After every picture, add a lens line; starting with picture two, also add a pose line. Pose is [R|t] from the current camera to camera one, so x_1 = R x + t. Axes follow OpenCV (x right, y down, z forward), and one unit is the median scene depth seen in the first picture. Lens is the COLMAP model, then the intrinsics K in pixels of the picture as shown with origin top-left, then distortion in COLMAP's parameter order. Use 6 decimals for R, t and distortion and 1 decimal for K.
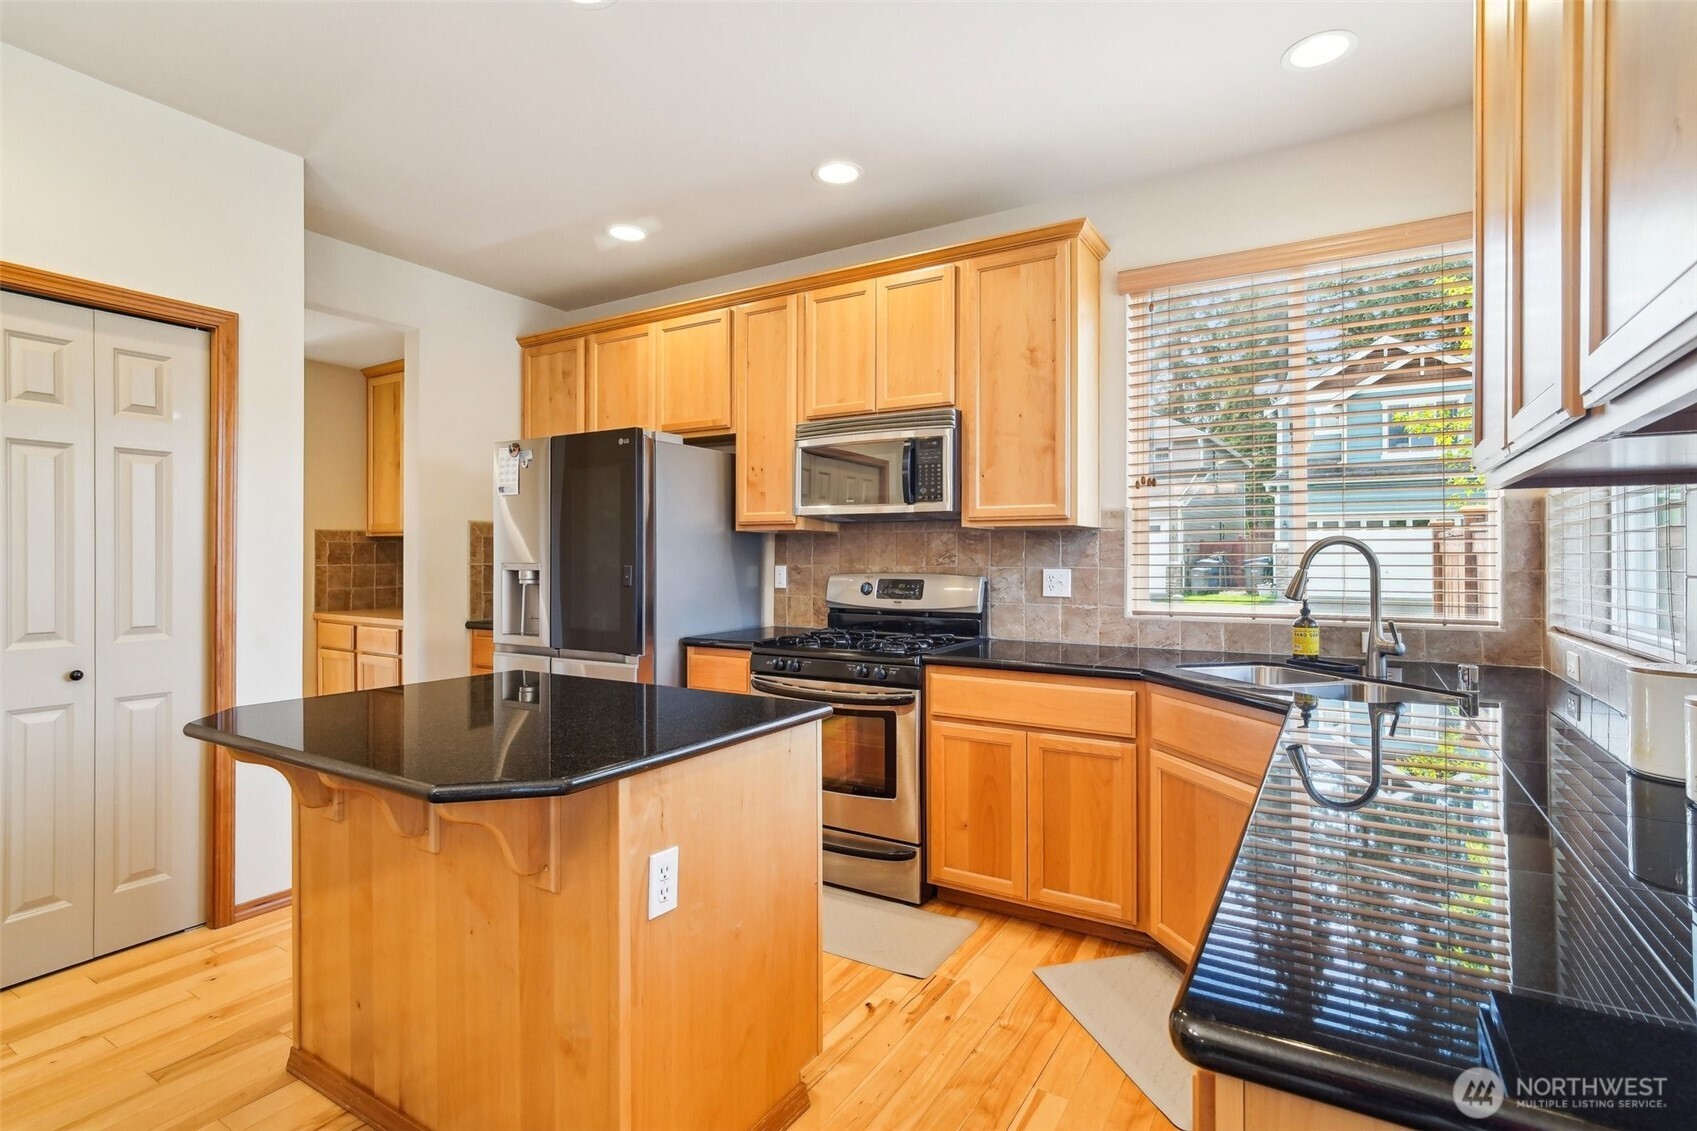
lens RADIAL K [[831.7, 0, 856.8], [0, 831.7, 554.7], [0, 0, 1]] dist [-0.009140, -0.000834]
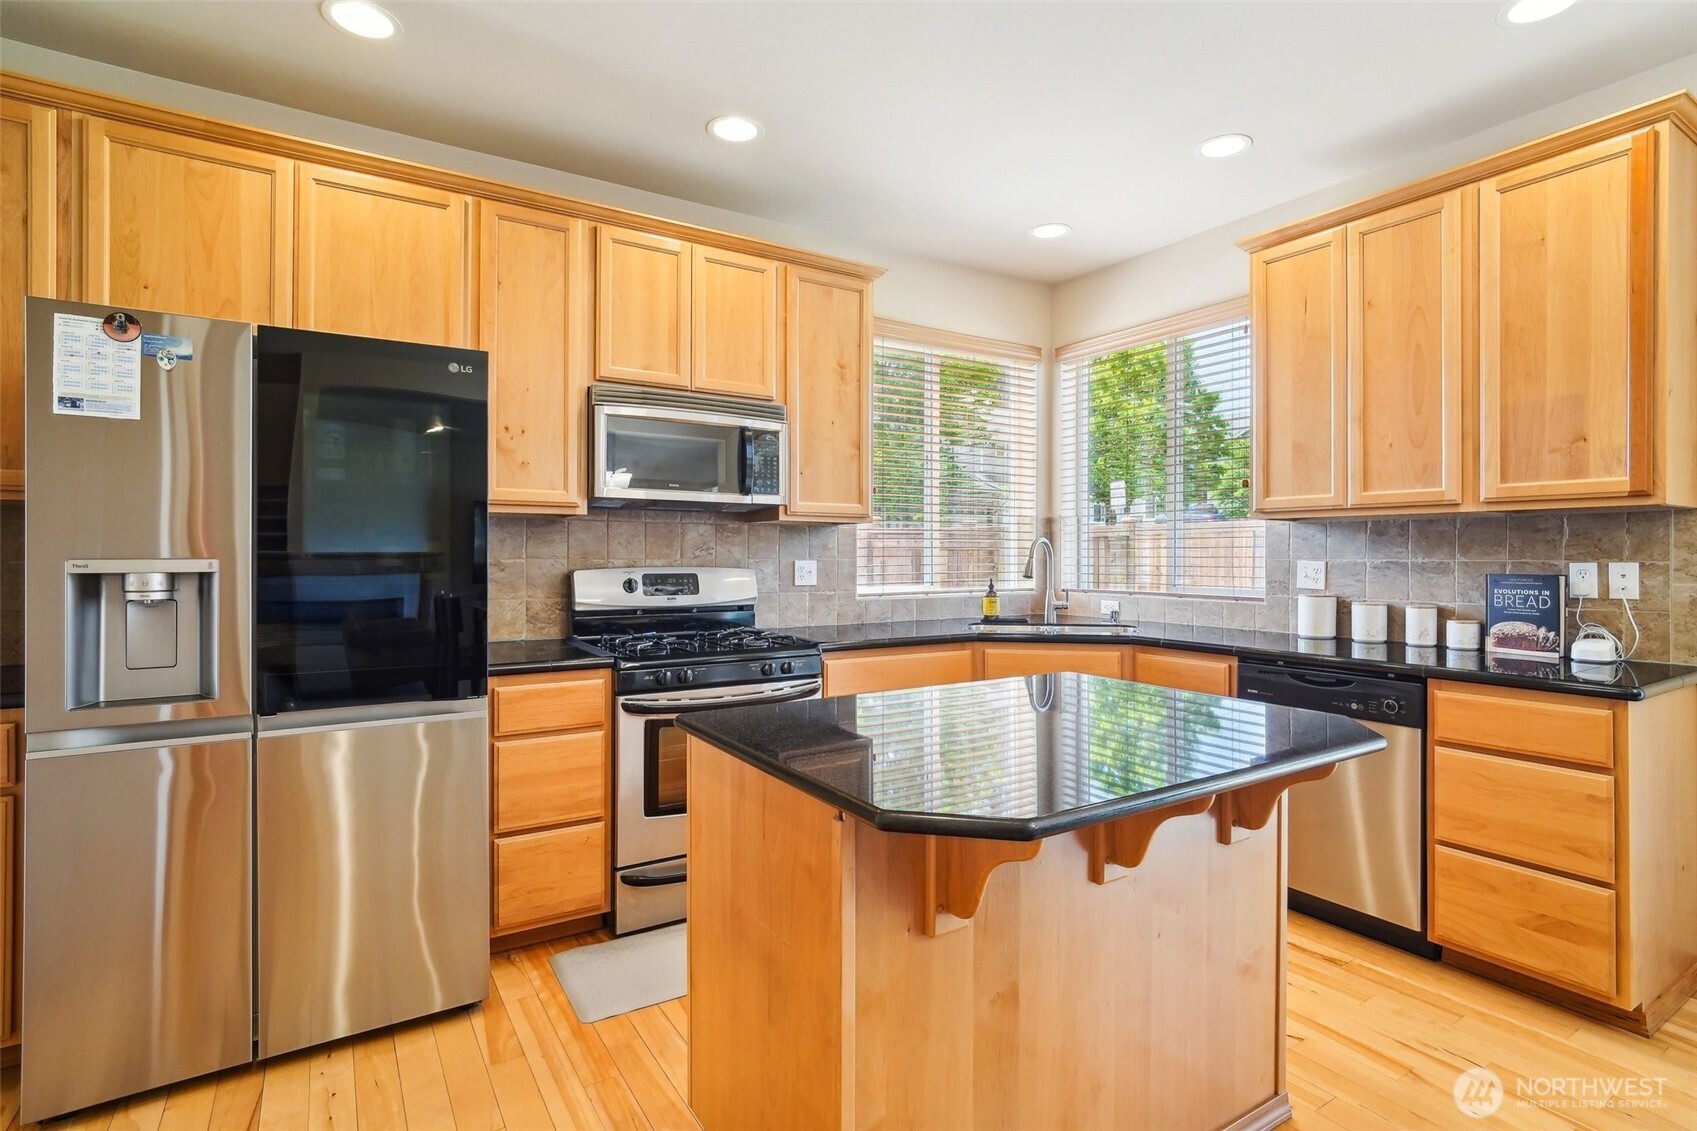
lens RADIAL K [[831.7, 0, 856.8], [0, 831.7, 554.7], [0, 0, 1]] dist [-0.009140, -0.000834]
pose [[0.441752, -0.002170, 0.897134, -0.714293], [-0.003744, 0.999984, 0.004263, 0.004202], [-0.897129, -0.005242, 0.441737, 0.432674]]
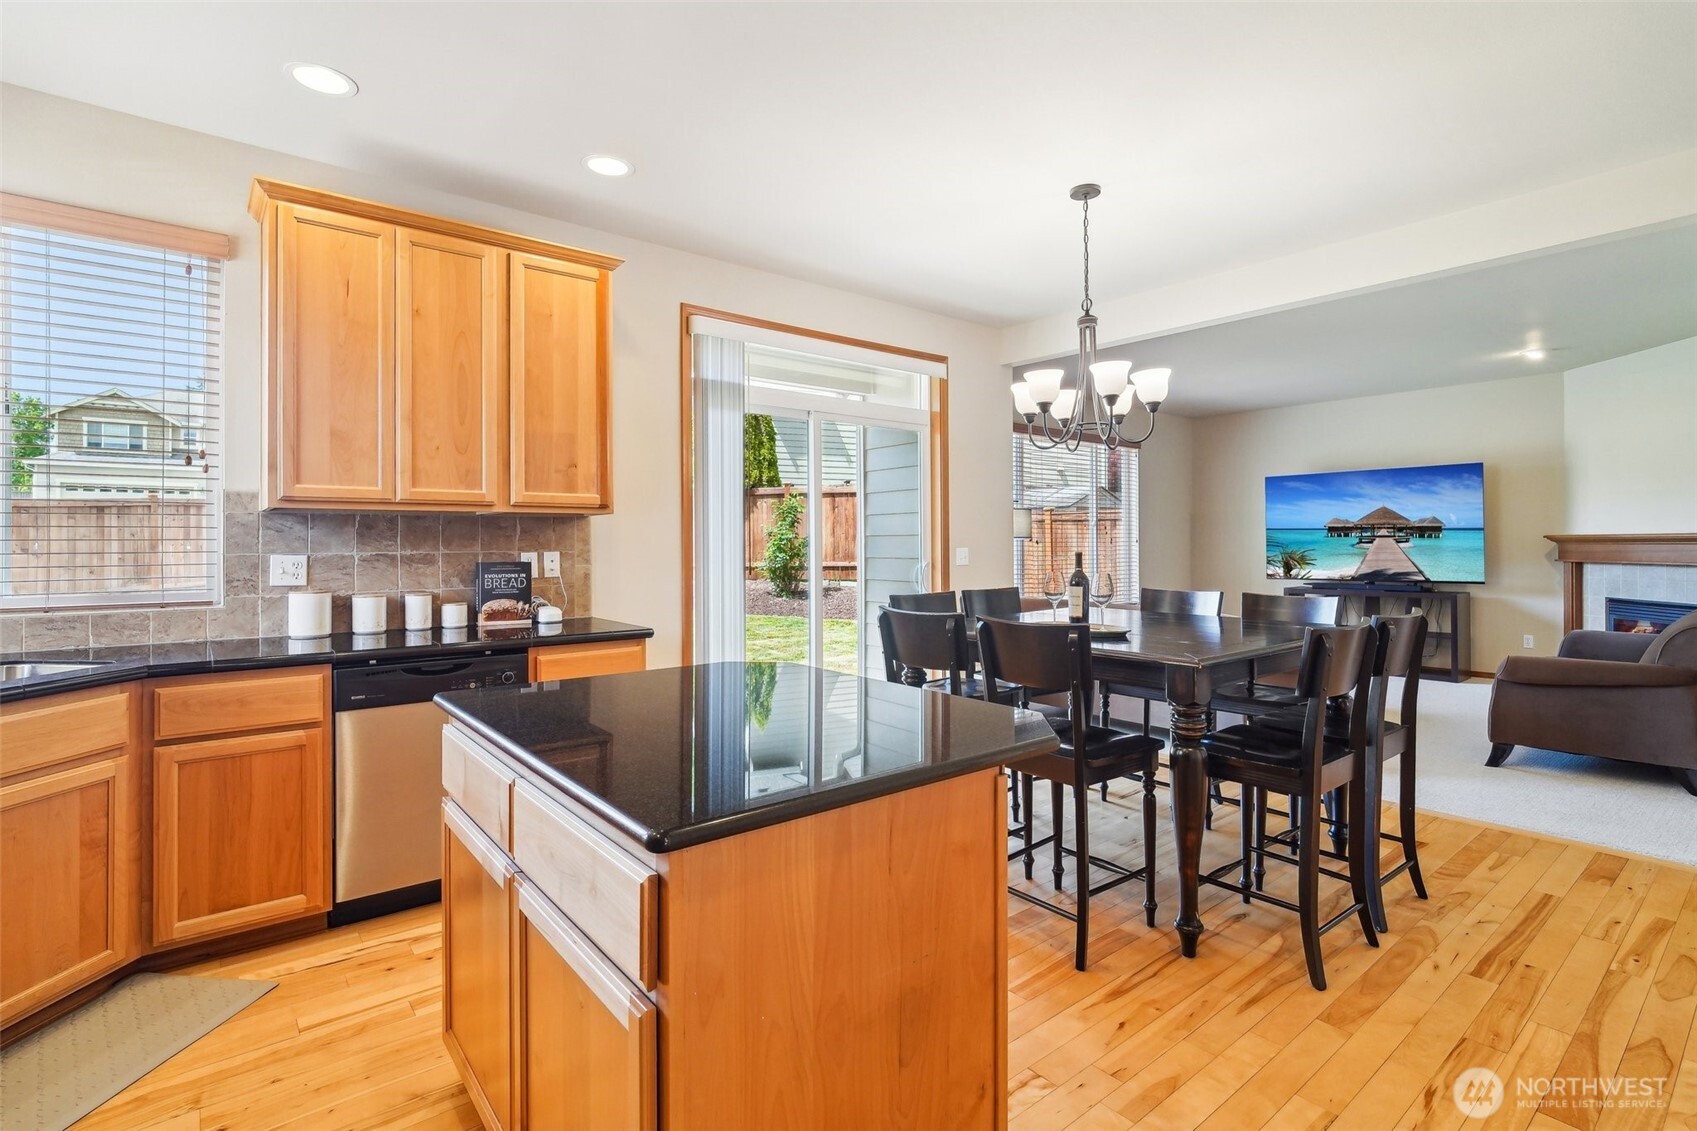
lens RADIAL K [[815.3, 0, 849.2], [0, 815.3, 537.1], [0, 0, 1]] dist [-0.003561, -0.000237]
pose [[-0.941775, 0.004216, 0.336217, -0.463860], [0.001033, 0.999953, -0.009645, 0.003395], [-0.336242, -0.008736, -0.941735, 1.006411]]
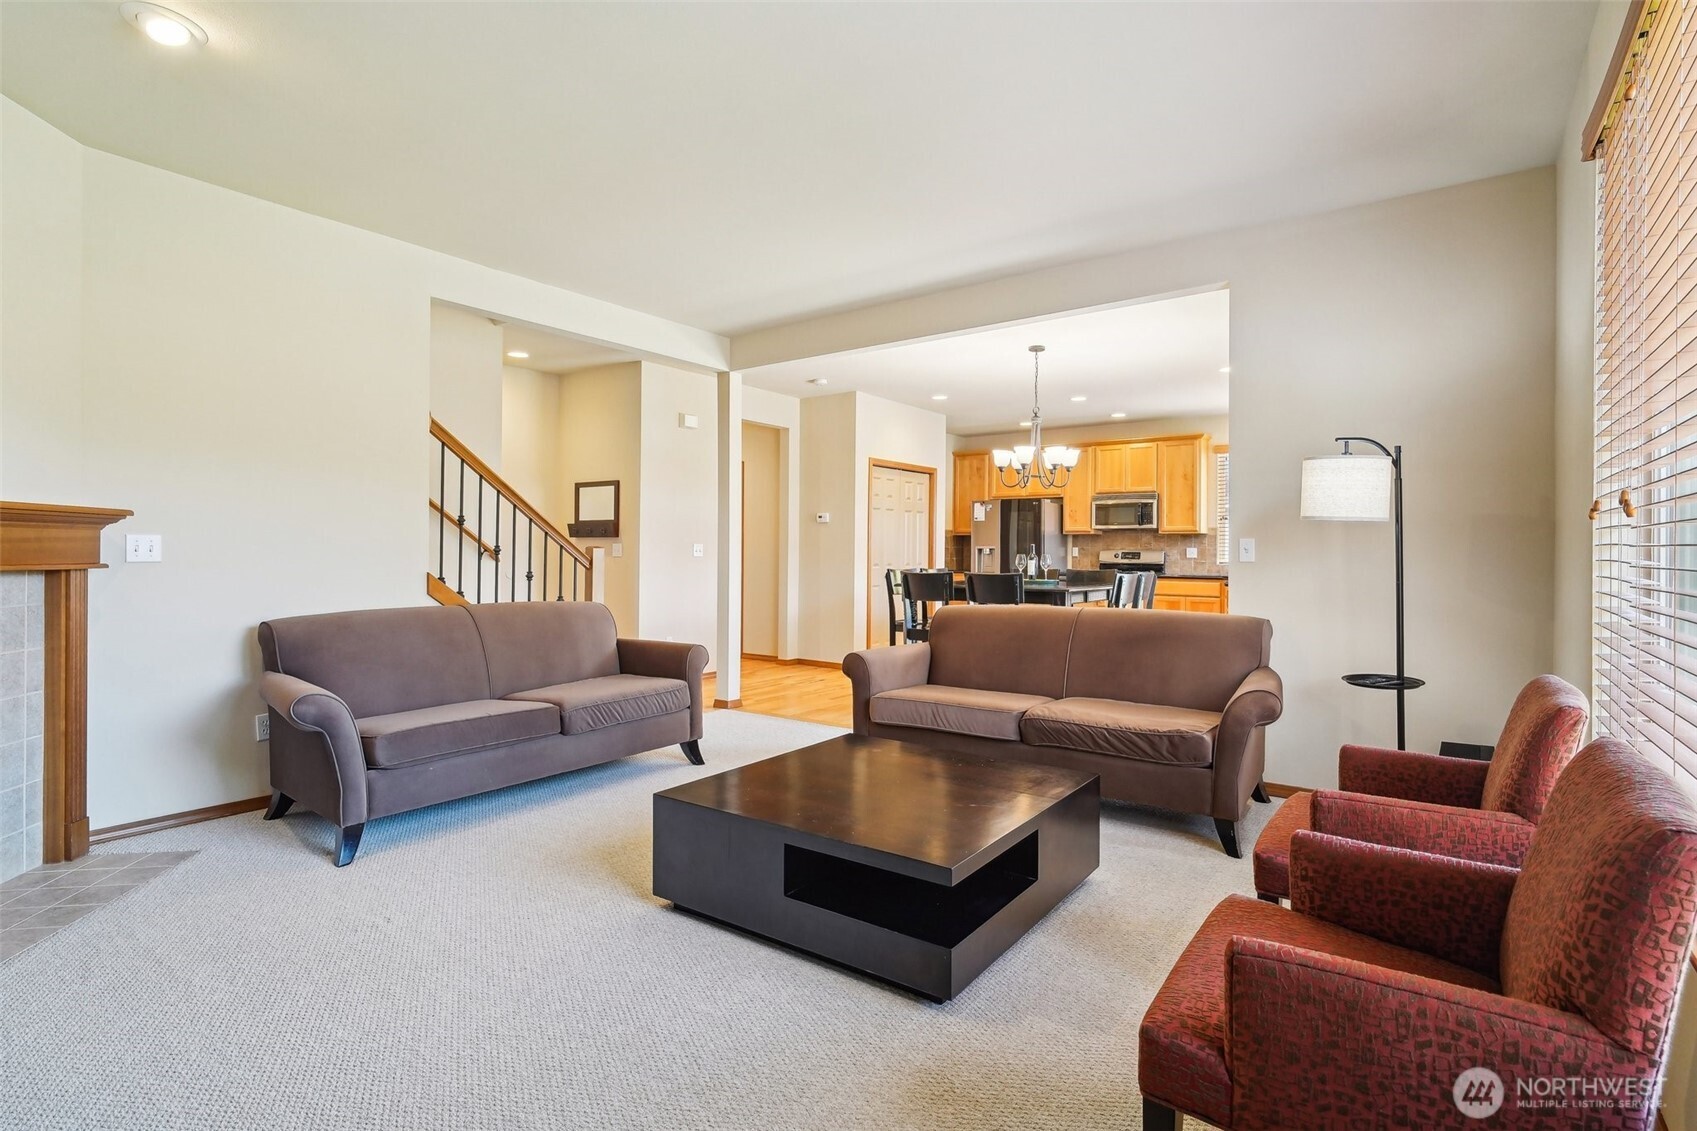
lens RADIAL K [[831.7, 0, 856.8], [0, 831.7, 554.7], [0, 0, 1]] dist [-0.009140, -0.000834]
pose [[0.997079, 0.001761, -0.076362, -0.666379], [-0.000935, 0.999941, 0.010852, 0.009797], [0.076377, -0.010749, 0.997021, -1.867494]]
